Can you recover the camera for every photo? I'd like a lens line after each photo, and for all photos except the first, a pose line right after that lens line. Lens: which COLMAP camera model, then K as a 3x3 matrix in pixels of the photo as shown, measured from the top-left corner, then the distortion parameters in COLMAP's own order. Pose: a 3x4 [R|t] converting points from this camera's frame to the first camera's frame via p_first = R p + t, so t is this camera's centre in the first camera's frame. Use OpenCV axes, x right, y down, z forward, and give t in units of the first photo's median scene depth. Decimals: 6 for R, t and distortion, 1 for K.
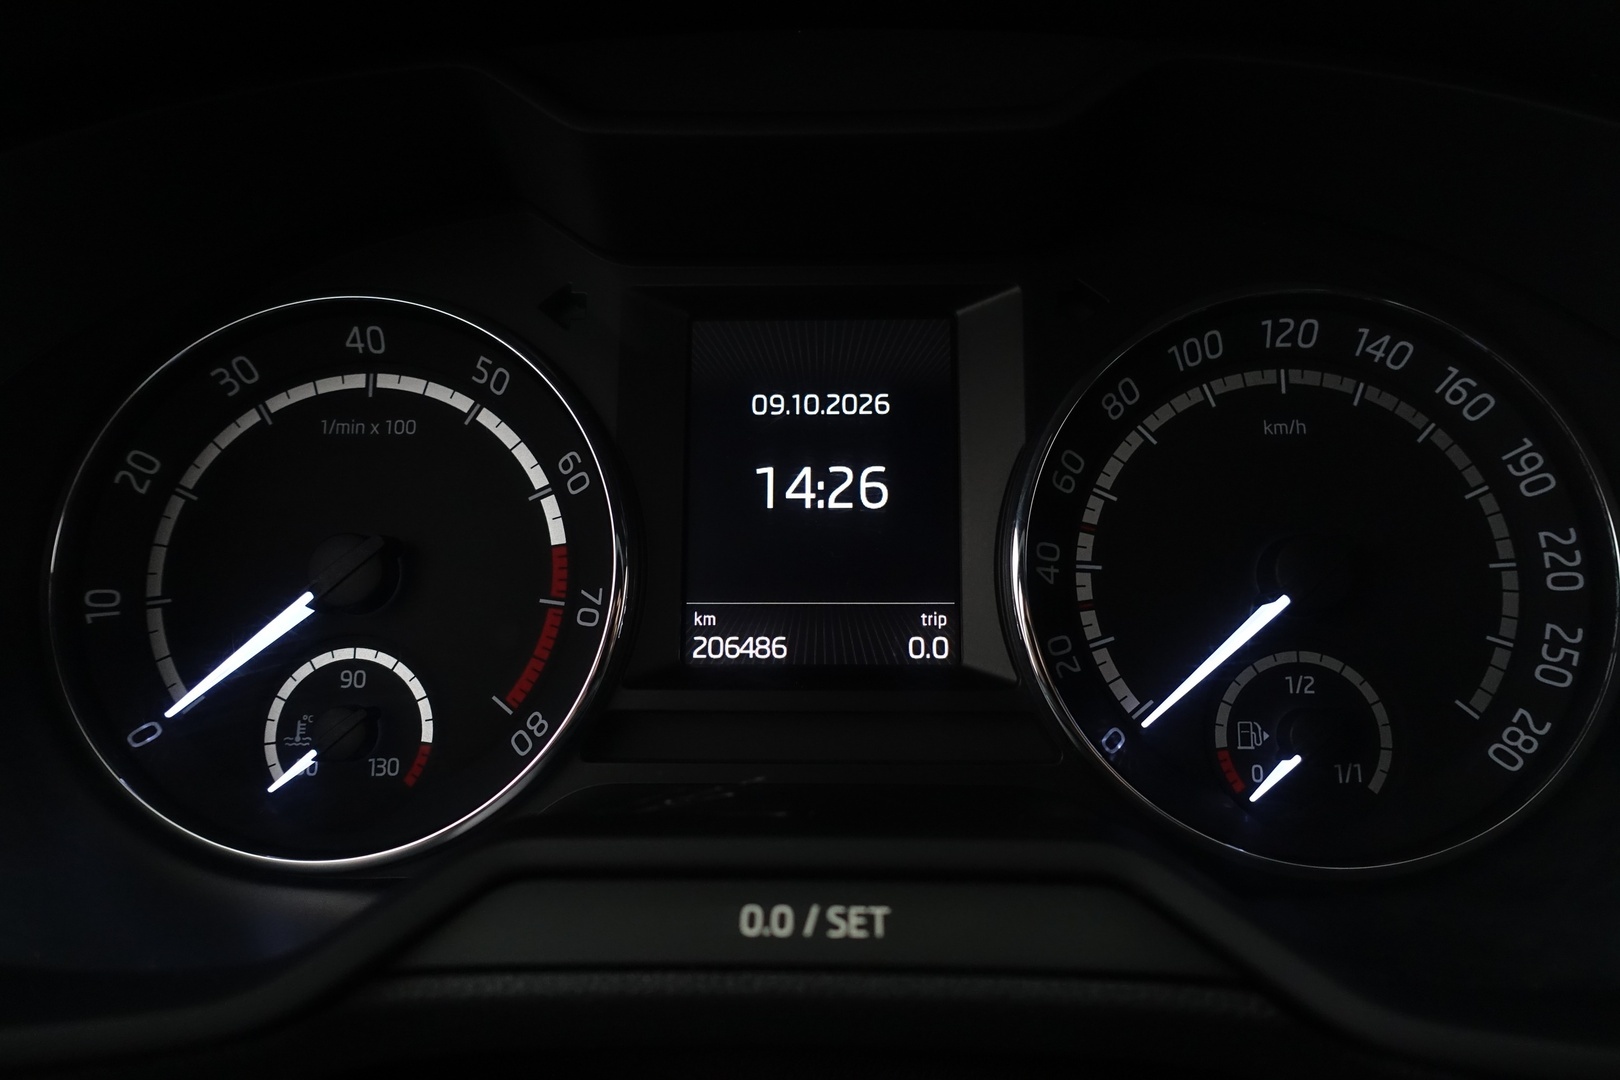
lens RADIAL K [[1141.8, 0, 807.3], [0, 1141.8, 529.2], [0, 0, 1]] dist [-0.005696, 0.003267]
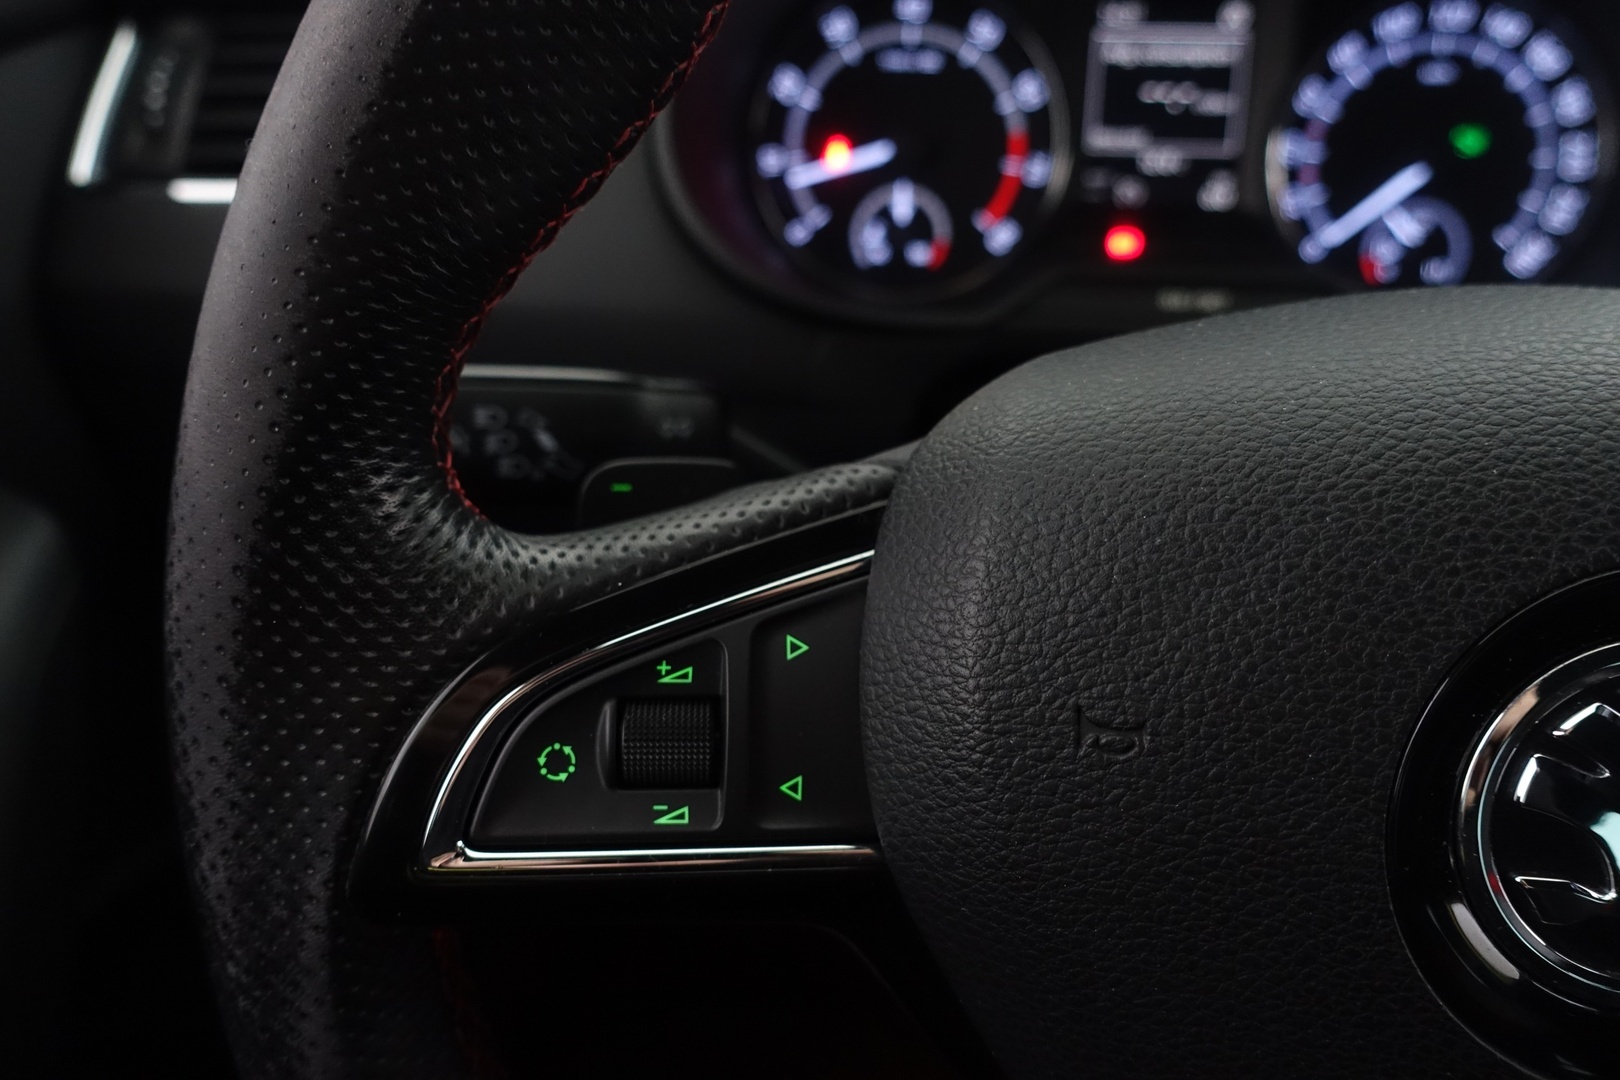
lens RADIAL K [[1141.8, 0, 824.9], [0, 1141.8, 531.4], [0, 0, 1]] dist [-0.005696, 0.003267]
pose [[0.998884, 0.034890, -0.031848, -0.451473], [-0.022290, 0.942510, 0.333433, 0.011544], [0.041650, -0.332351, 0.942236, -0.944695]]
